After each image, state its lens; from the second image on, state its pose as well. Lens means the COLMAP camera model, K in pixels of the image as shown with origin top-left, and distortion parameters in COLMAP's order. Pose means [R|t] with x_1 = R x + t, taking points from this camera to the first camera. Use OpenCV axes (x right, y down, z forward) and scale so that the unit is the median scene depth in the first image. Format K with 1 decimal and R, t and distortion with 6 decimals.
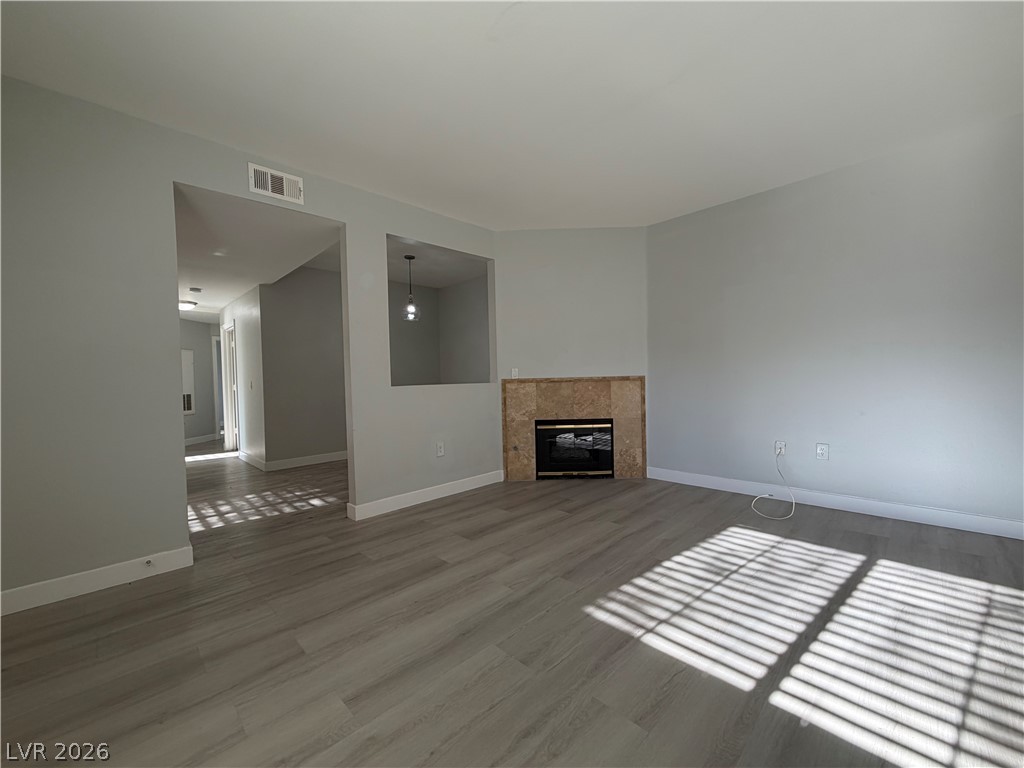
lens RADIAL K [[408.5, 0, 510.9], [0, 408.5, 387.8], [0, 0, 1]] dist [0.001117, 0.000001]
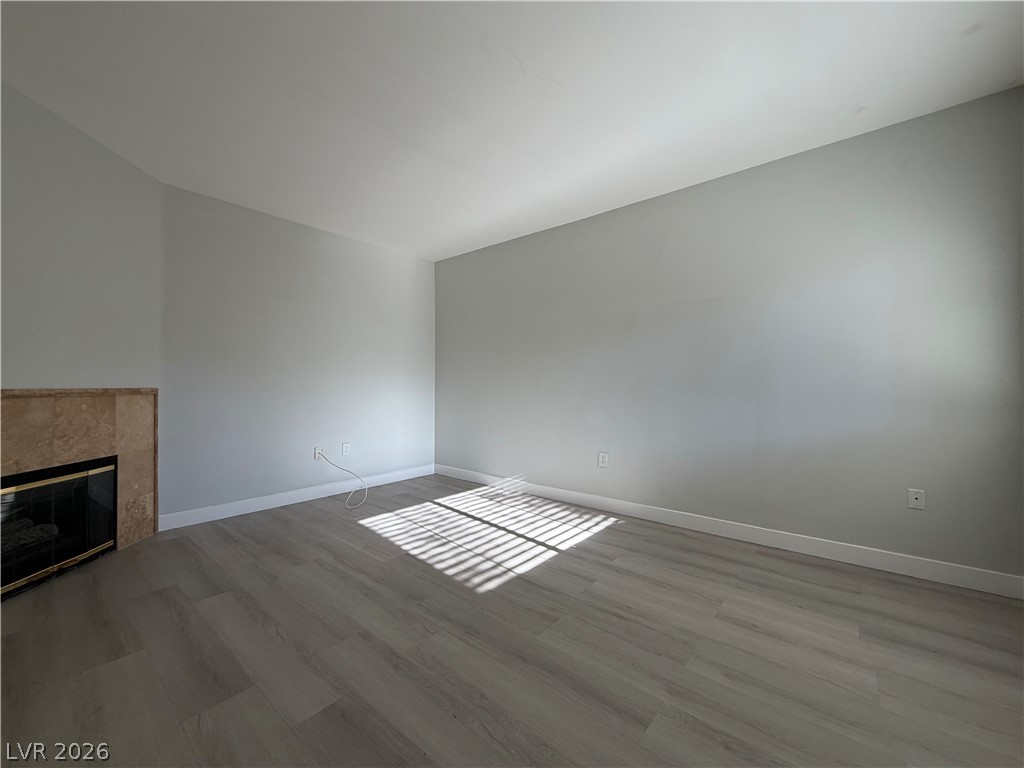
lens RADIAL K [[408.5, 0, 510.9], [0, 408.5, 387.8], [0, 0, 1]] dist [0.001117, 0.000001]
pose [[-0.096731, 0.019442, 0.995121, -0.800057], [0.022667, 0.999593, -0.017326, -0.006975], [-0.995052, 0.020880, -0.097132, 0.832322]]
